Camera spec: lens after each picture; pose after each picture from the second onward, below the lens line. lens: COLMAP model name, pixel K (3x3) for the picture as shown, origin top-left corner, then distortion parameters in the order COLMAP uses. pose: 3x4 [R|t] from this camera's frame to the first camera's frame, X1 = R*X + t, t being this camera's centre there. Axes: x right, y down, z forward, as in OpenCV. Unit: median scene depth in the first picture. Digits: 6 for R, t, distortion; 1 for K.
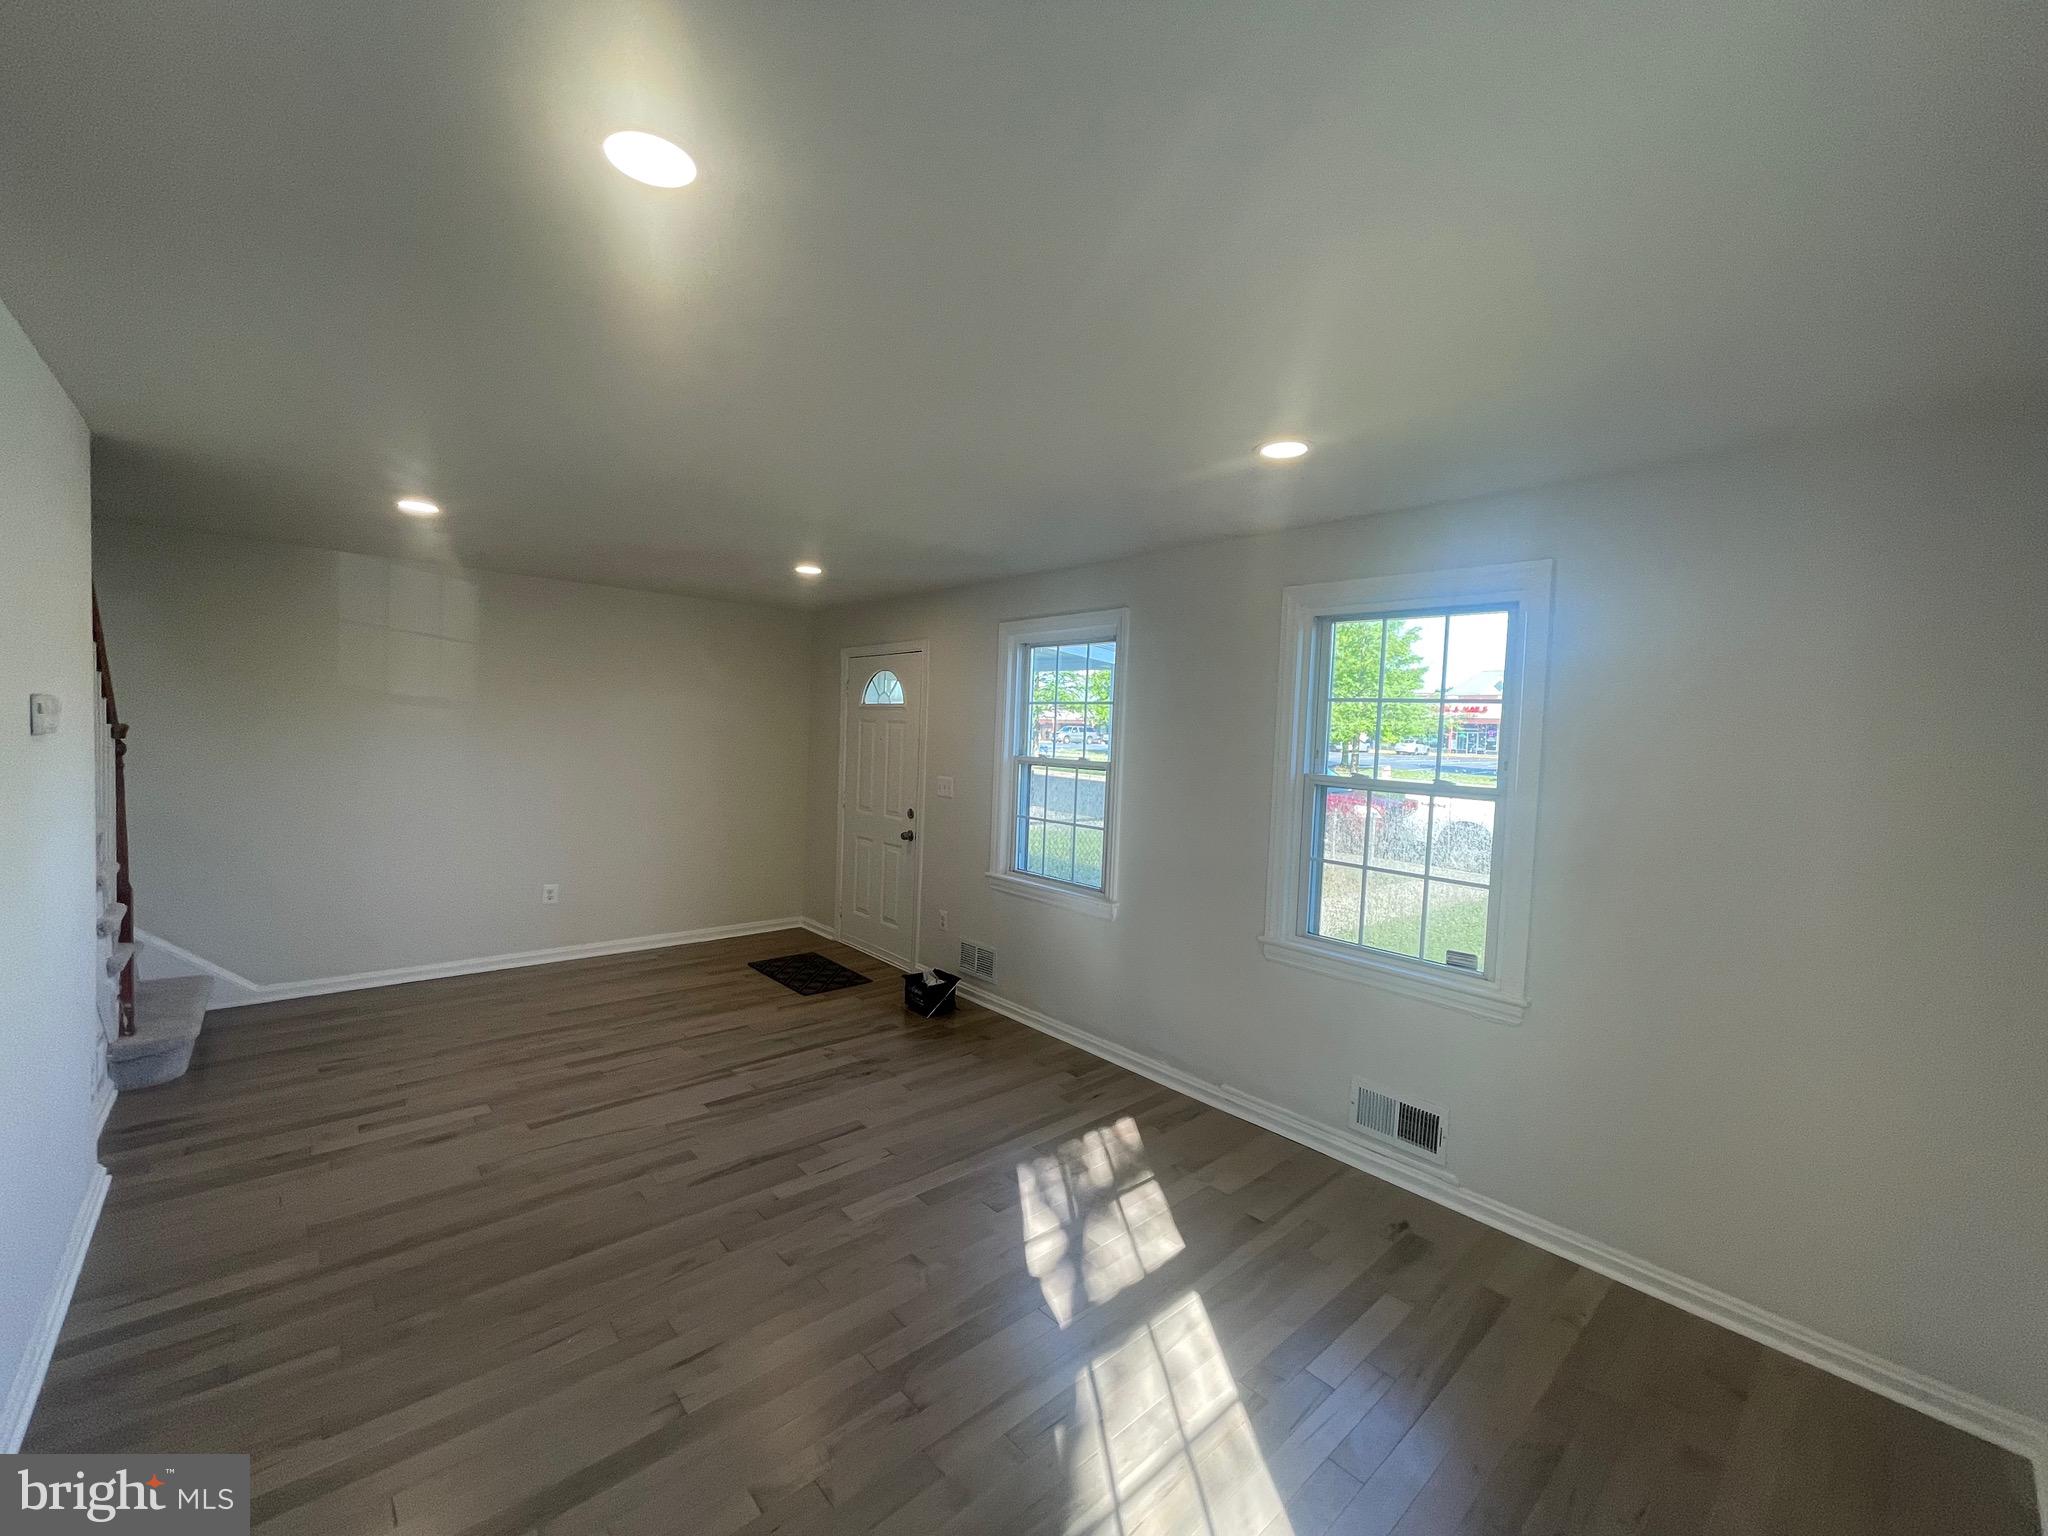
lens RADIAL K [[825.0, 0, 1023.2], [0, 825.0, 763.1], [0, 0, 1]] dist [0.000190, -0.000138]
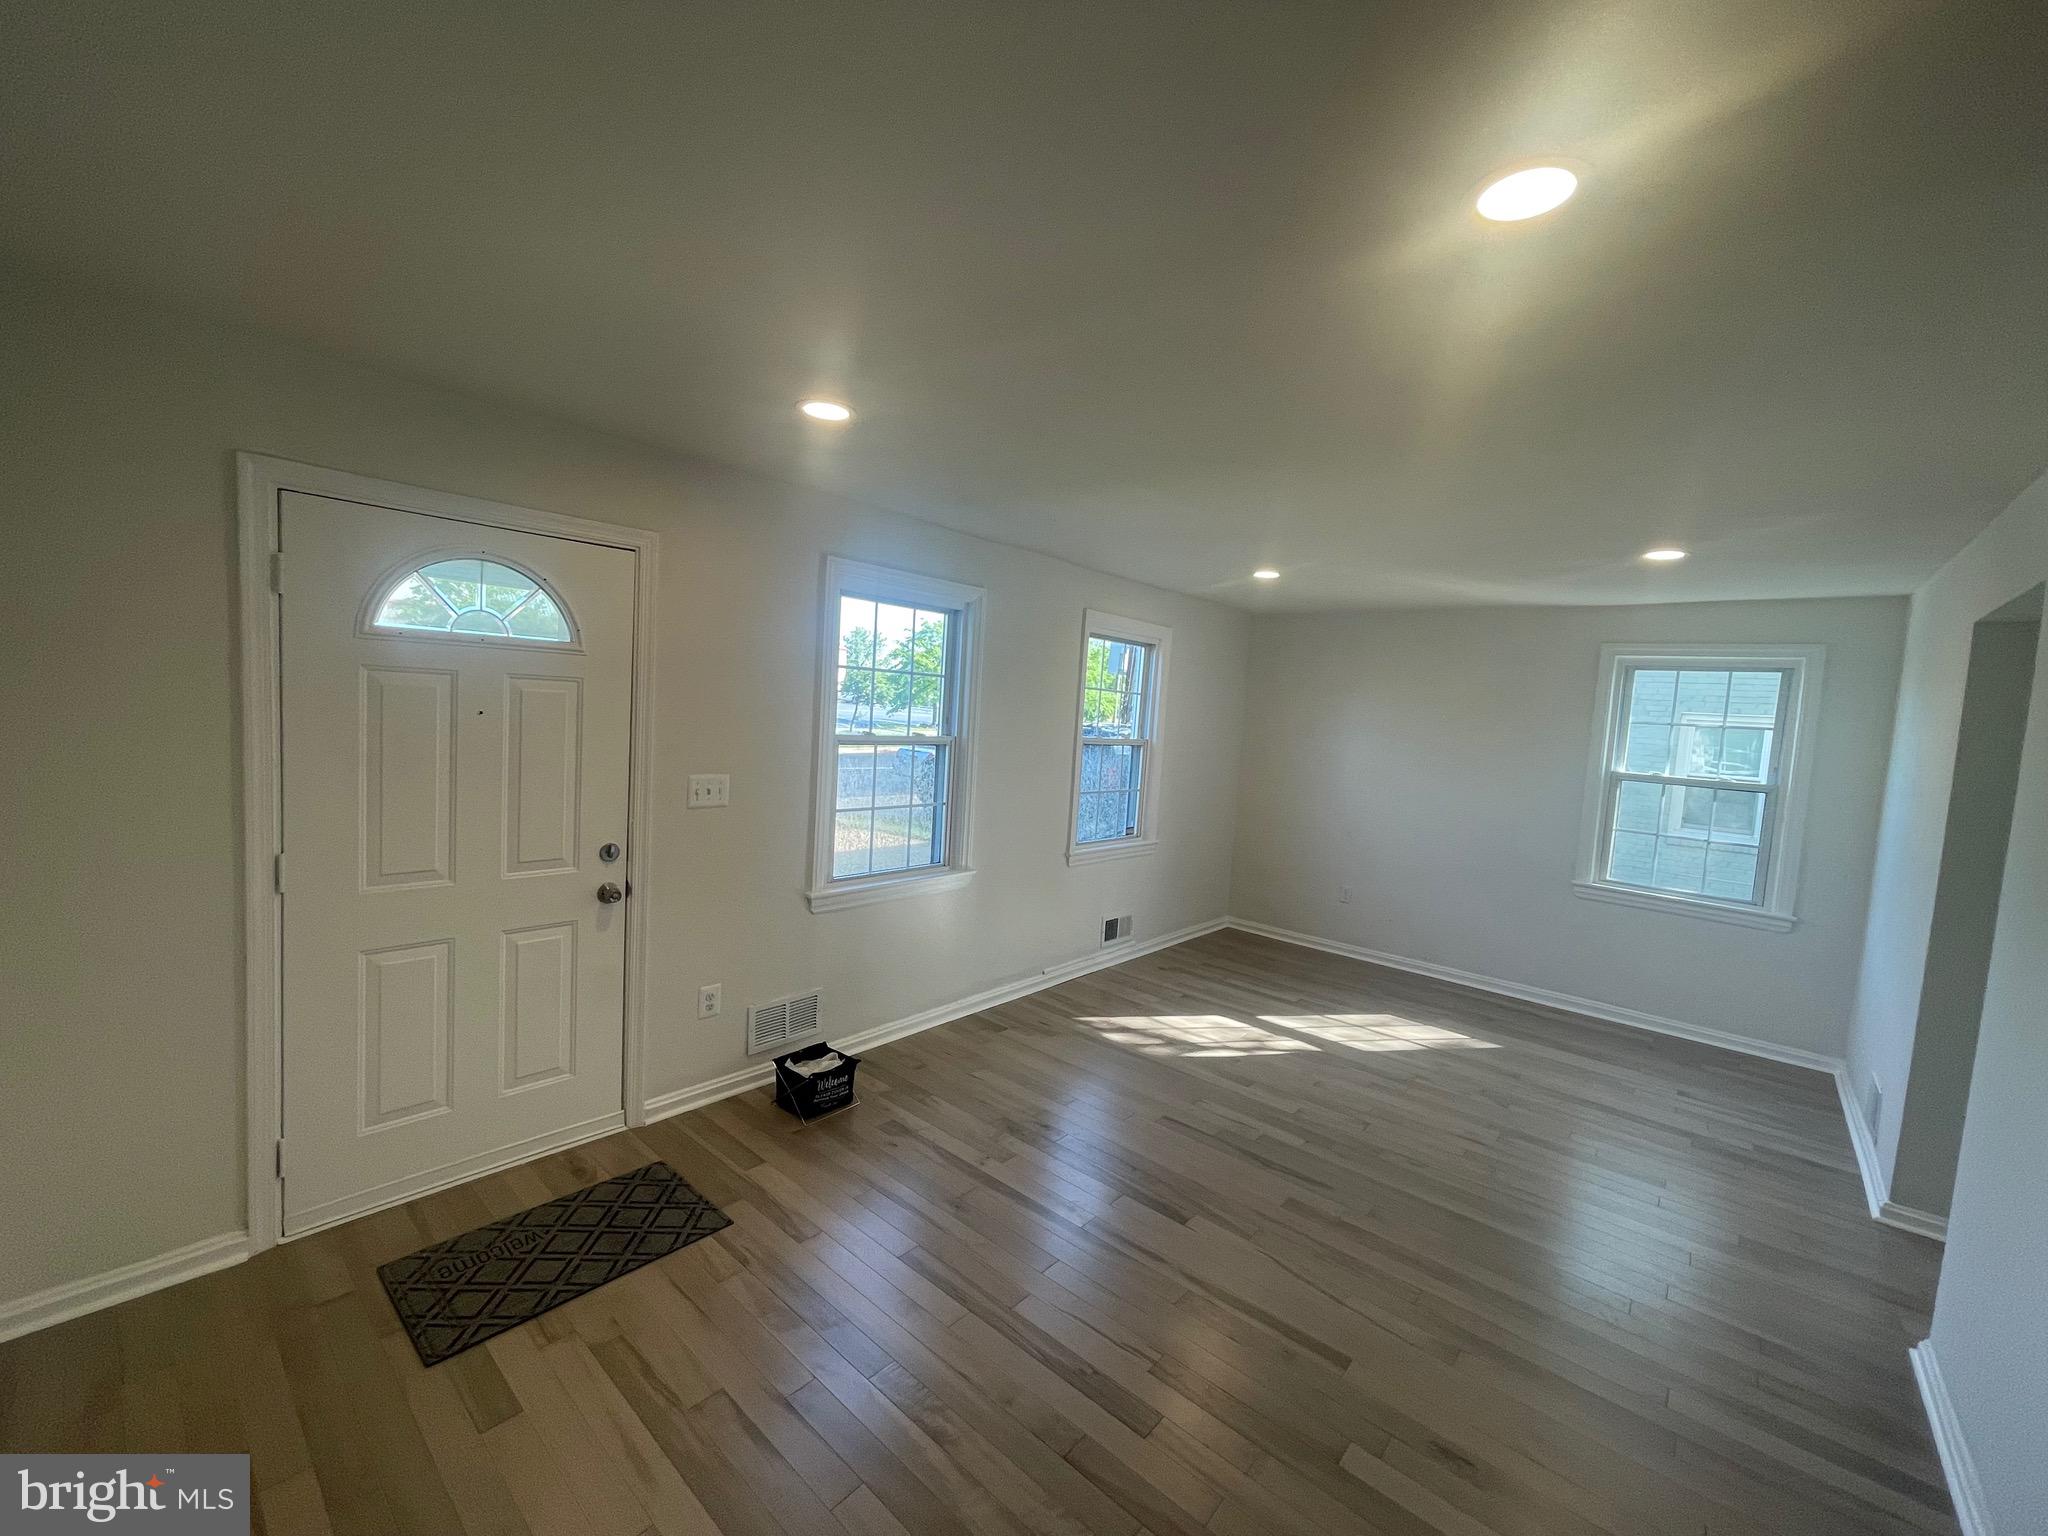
lens RADIAL K [[825.0, 0, 1023.2], [0, 825.0, 763.1], [0, 0, 1]] dist [0.000190, -0.000138]
pose [[-0.112804, -0.113914, 0.987066, -0.930541], [-0.022379, 0.993446, 0.112093, -0.084632], [-0.993365, -0.009445, -0.114614, 1.067328]]
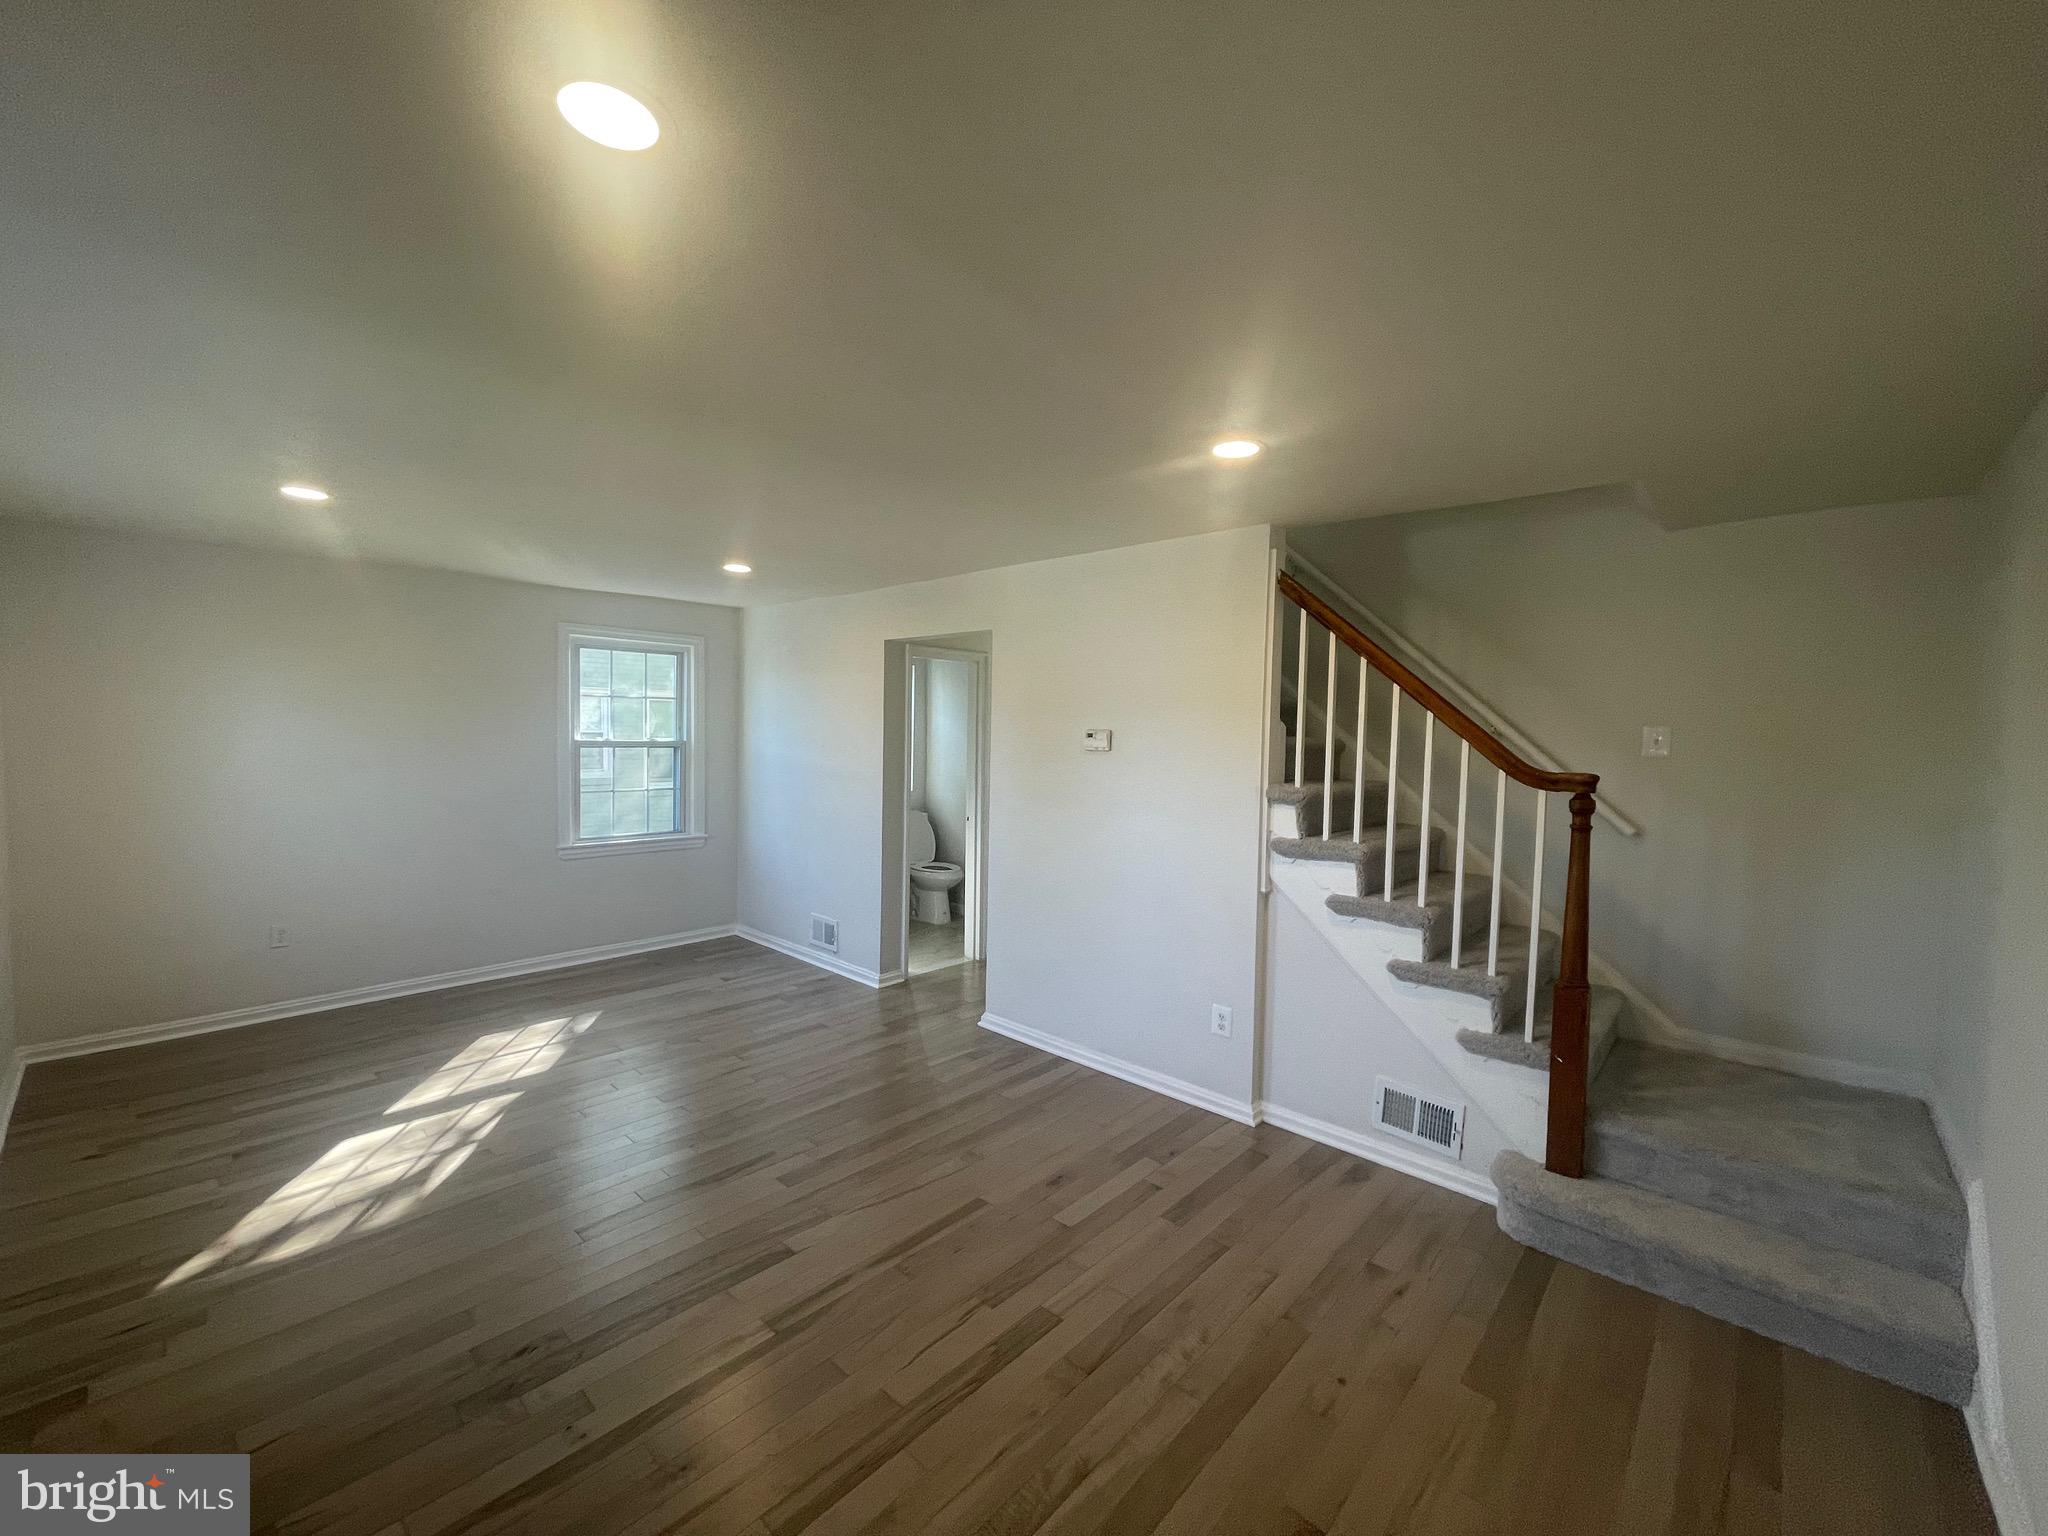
lens RADIAL K [[825.0, 0, 1023.2], [0, 825.0, 763.1], [0, 0, 1]] dist [0.000190, -0.000138]
pose [[-0.994938, -0.052919, -0.085426, -0.429316], [-0.060383, 0.994350, 0.087300, -0.078684], [0.080324, 0.092016, -0.992513, 1.459988]]
